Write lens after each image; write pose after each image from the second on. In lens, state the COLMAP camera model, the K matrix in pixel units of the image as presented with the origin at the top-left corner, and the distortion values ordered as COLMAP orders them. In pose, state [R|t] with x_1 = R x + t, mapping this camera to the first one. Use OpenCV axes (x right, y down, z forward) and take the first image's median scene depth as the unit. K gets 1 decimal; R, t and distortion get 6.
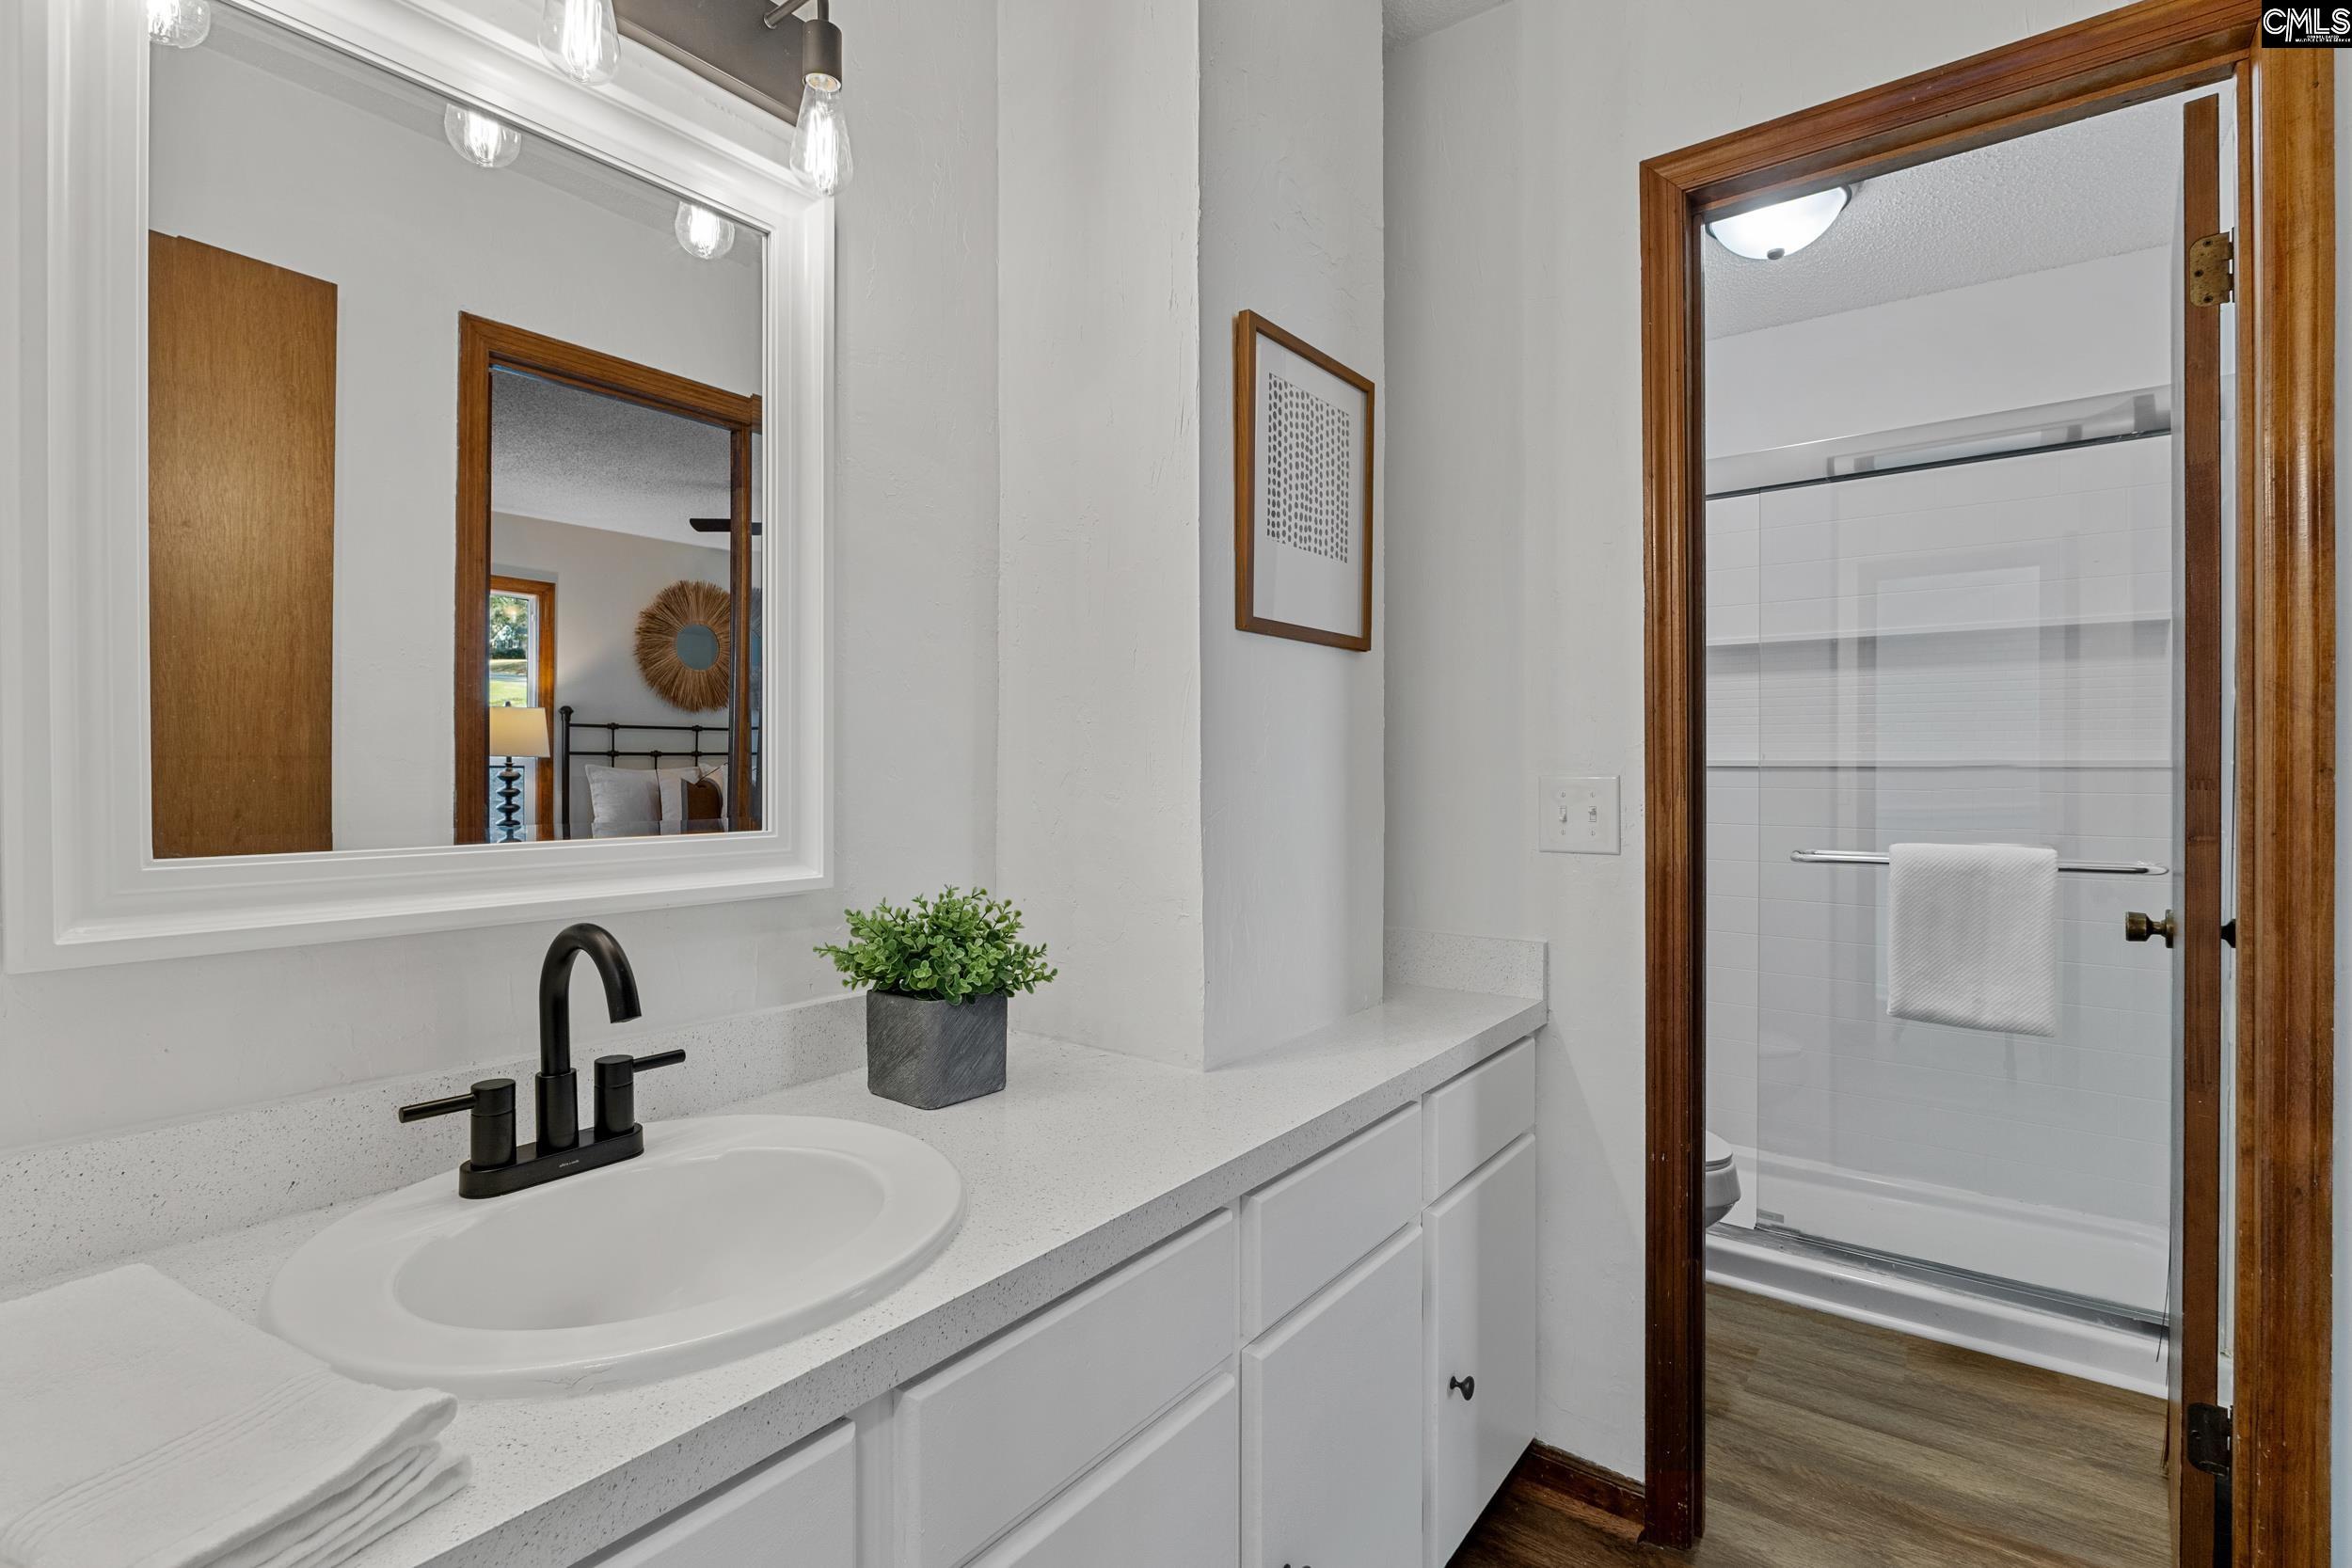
lens RADIAL K [[1075.6, 0, 1170.9], [0, 1075.6, 760.6], [0, 0, 1]] dist [-0.006956, 0.000651]
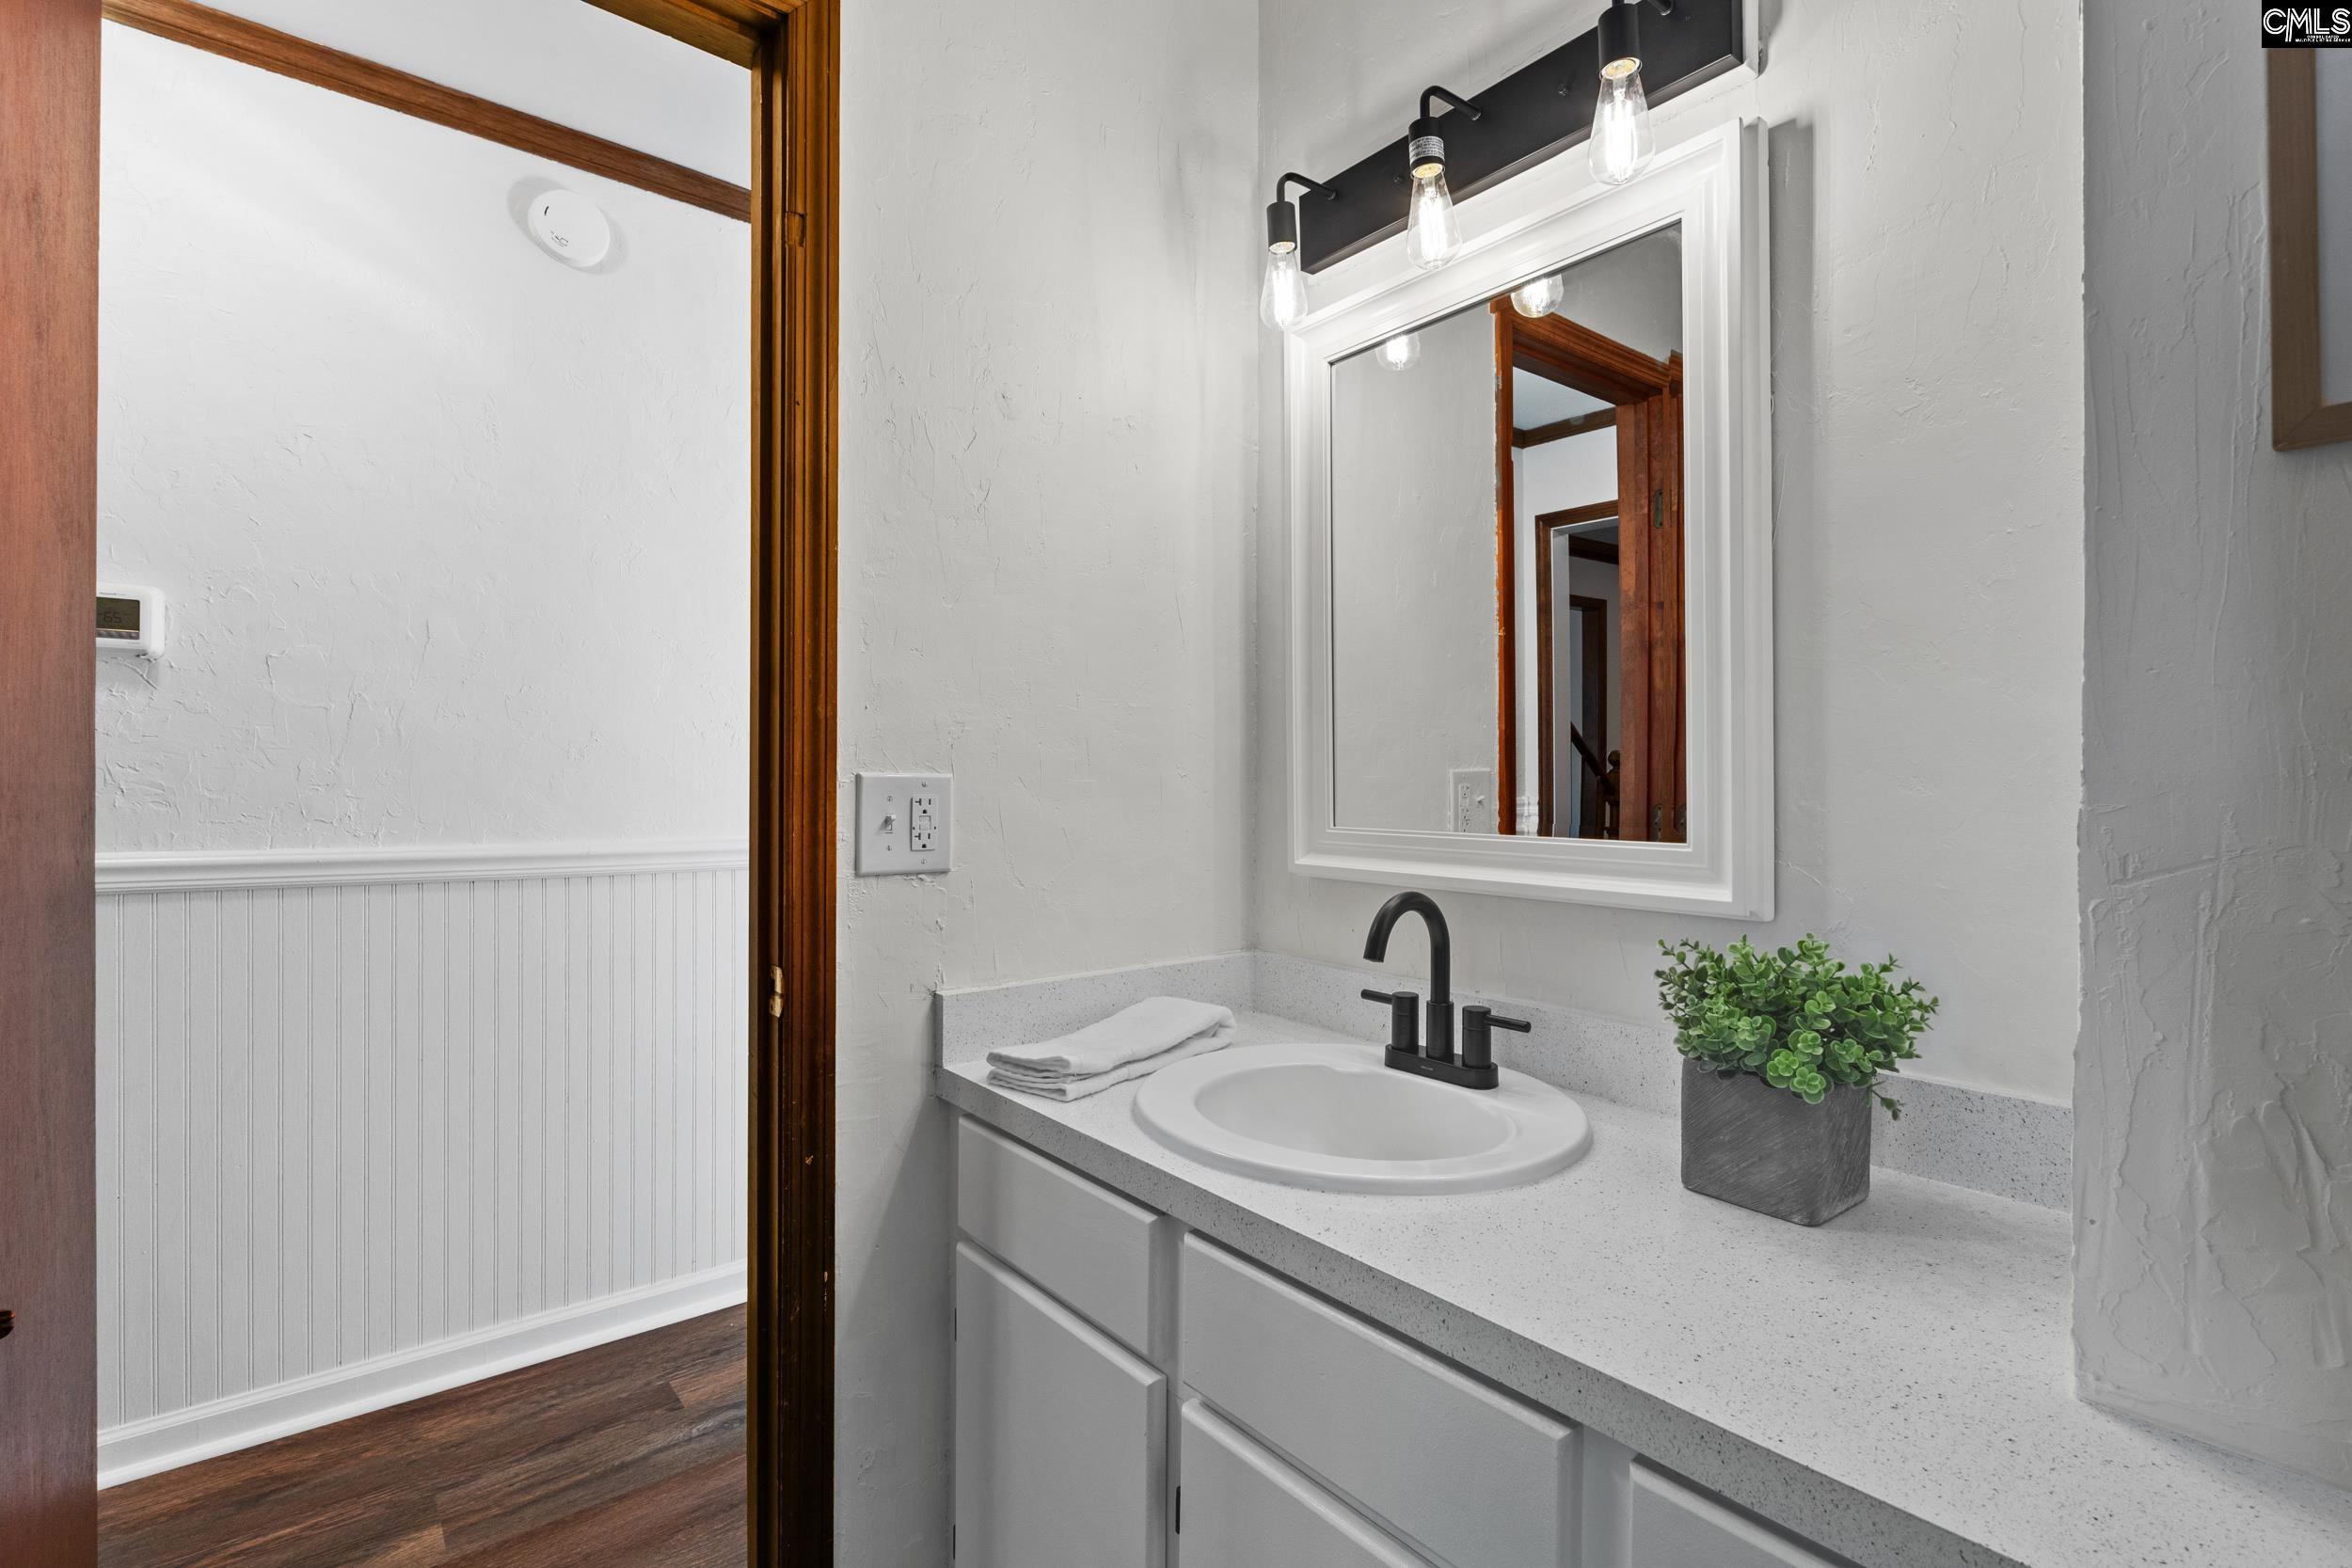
lens RADIAL K [[1075.6, 0, 1169.4], [0, 1075.6, 776.8], [0, 0, 1]] dist [-0.006956, 0.000651]
pose [[-0.230735, 0.000471, -0.973017, 0.851910], [0.008026, 0.999967, -0.001419, 0.003985], [0.972984, -0.008137, -0.230731, 1.004835]]
